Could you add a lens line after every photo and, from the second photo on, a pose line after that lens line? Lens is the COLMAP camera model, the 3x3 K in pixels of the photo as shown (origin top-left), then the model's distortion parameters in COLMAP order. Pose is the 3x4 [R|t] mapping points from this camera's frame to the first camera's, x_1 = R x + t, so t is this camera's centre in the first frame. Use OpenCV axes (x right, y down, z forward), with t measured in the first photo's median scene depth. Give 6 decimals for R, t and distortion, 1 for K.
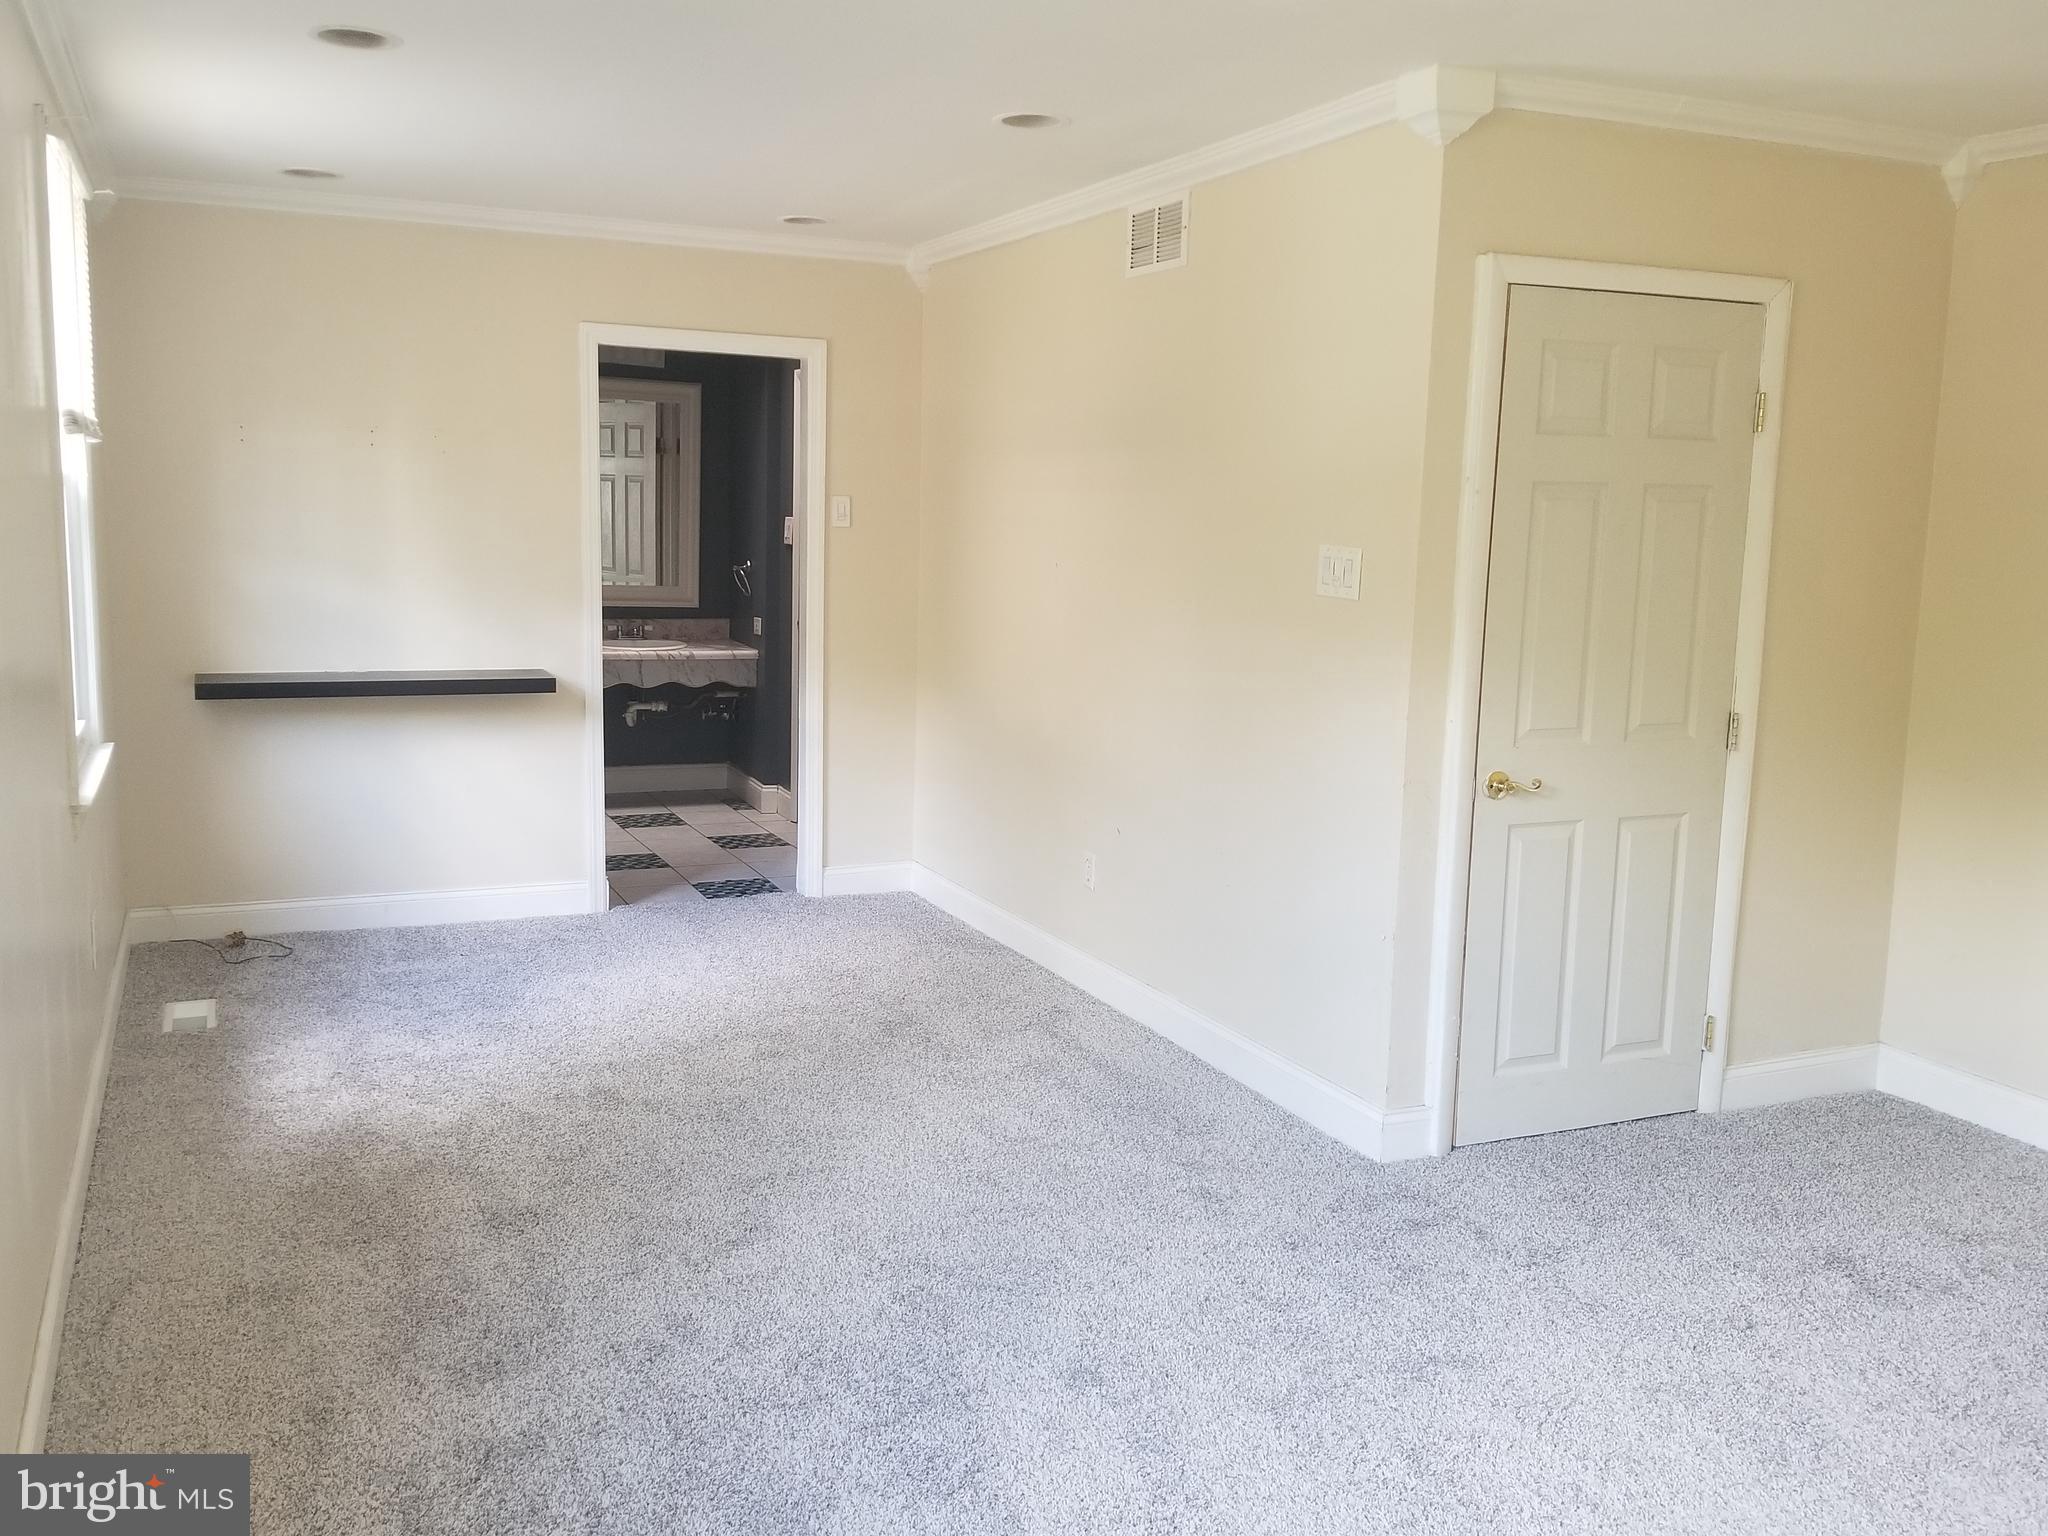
lens RADIAL K [[1704.5, 0, 1024.0], [0, 1704.5, 768.0], [0, 0, 1]] dist [0.006881, -0.008657]
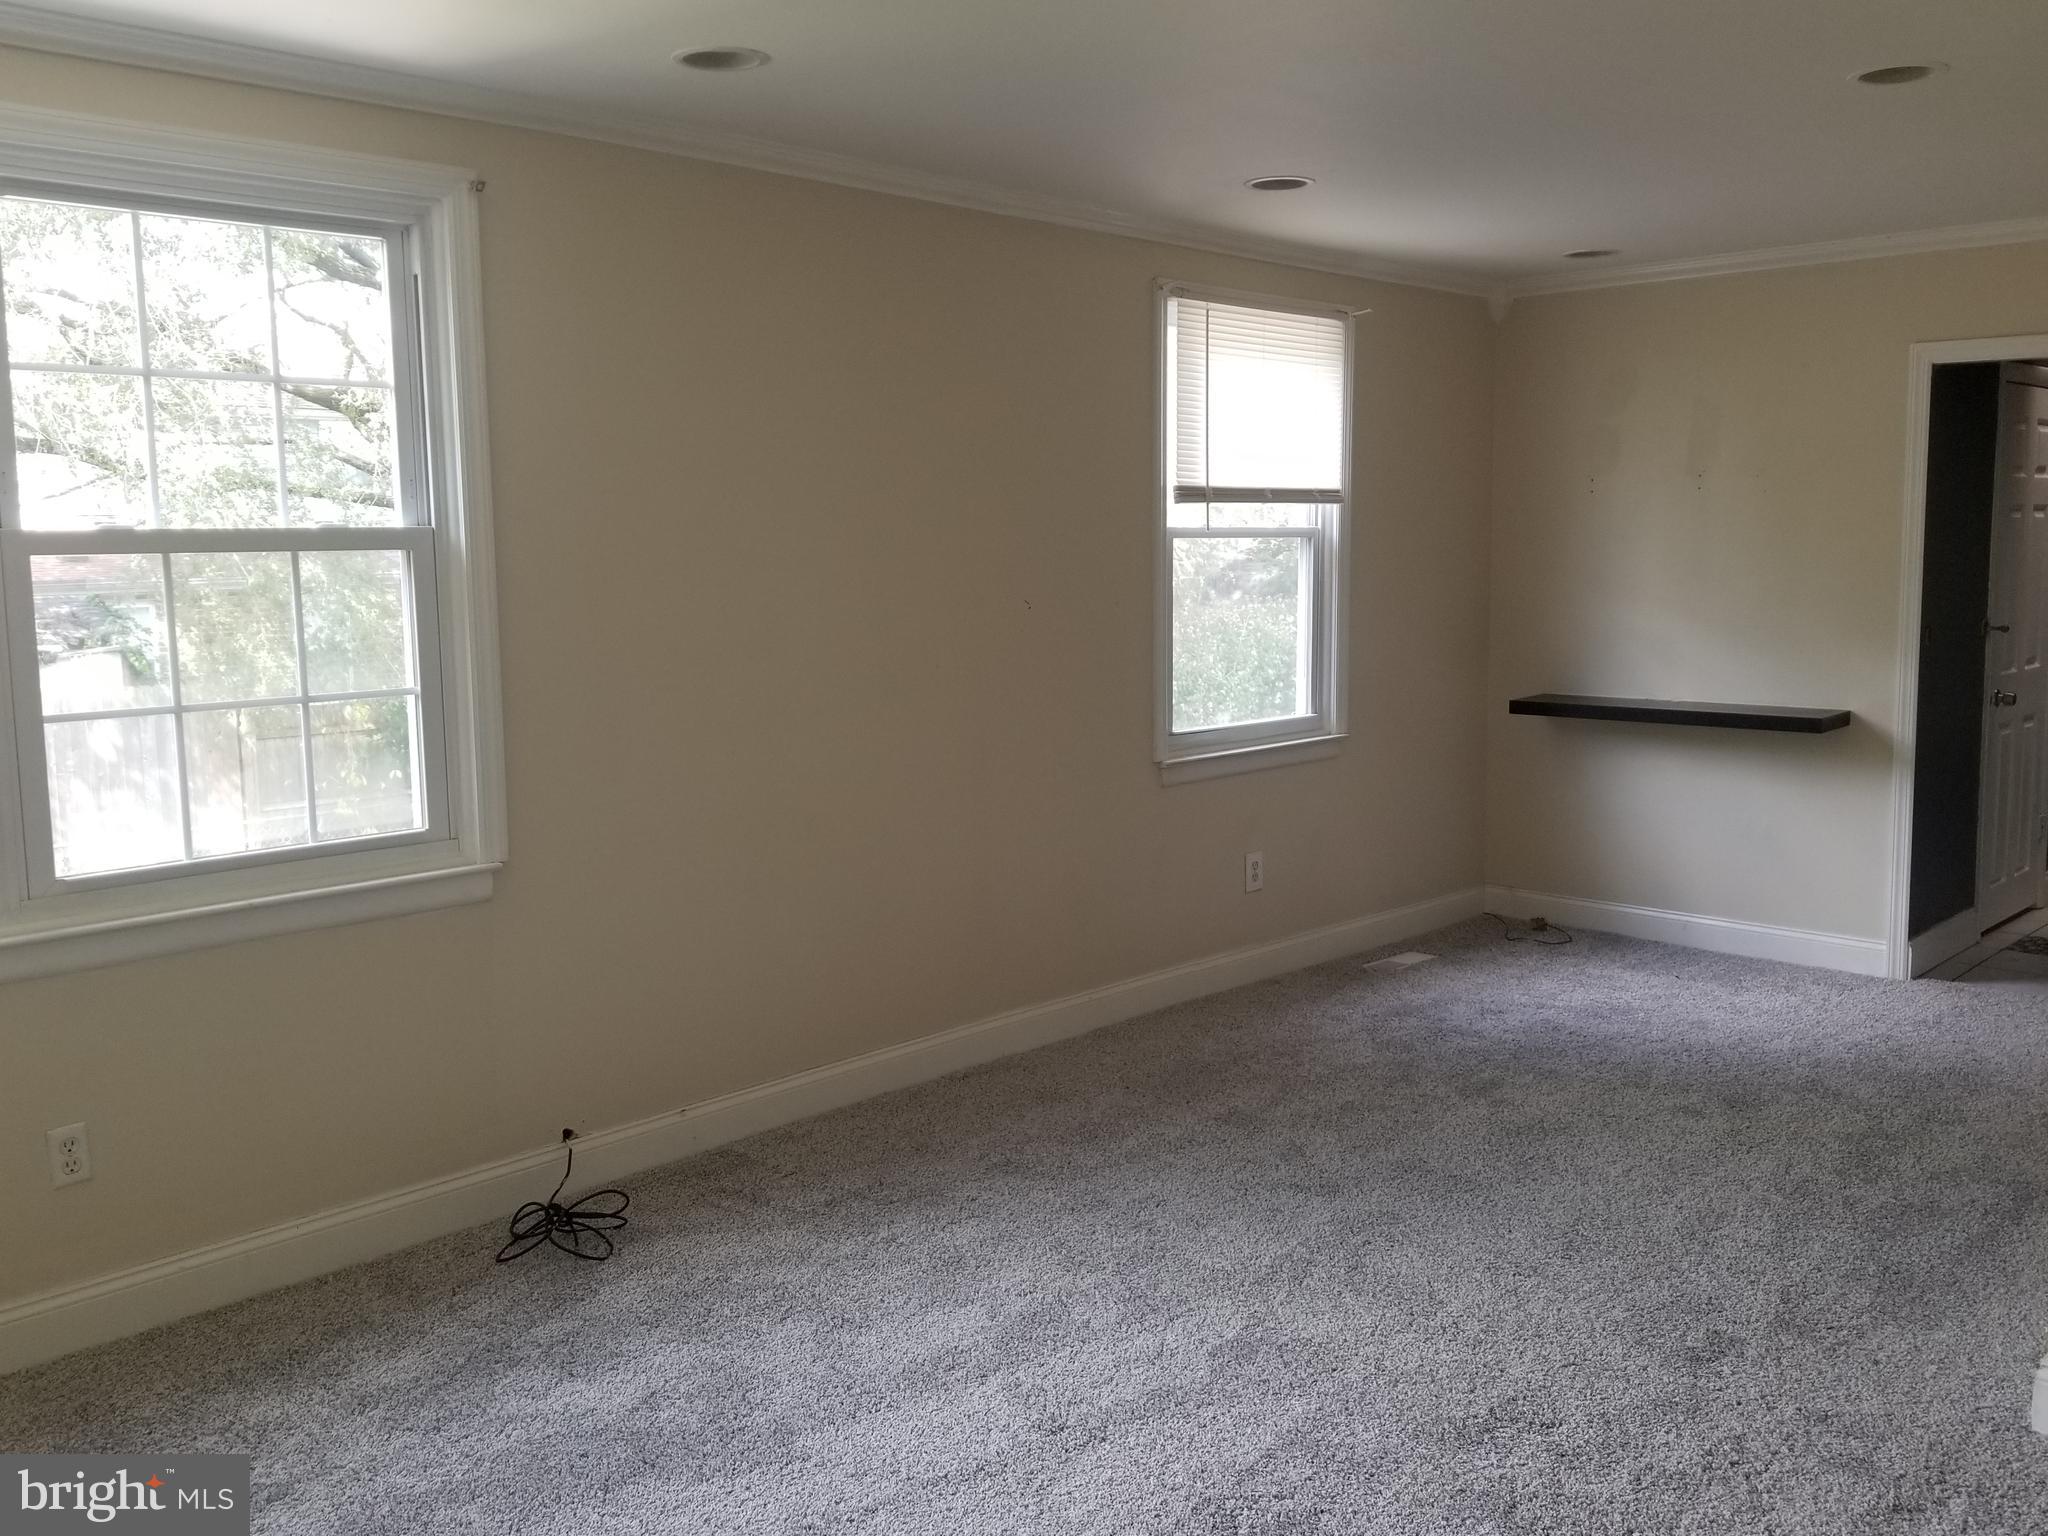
lens RADIAL K [[1766.1, 0, 1024.0], [0, 1766.1, 768.0], [0, 0, 1]] dist [0.010202, 0.004488]
pose [[0.362363, 0.090908, -0.927593, 0.523565], [-0.121949, 0.991301, 0.049512, -0.021202], [0.924025, 0.095178, 0.370297, 0.230064]]
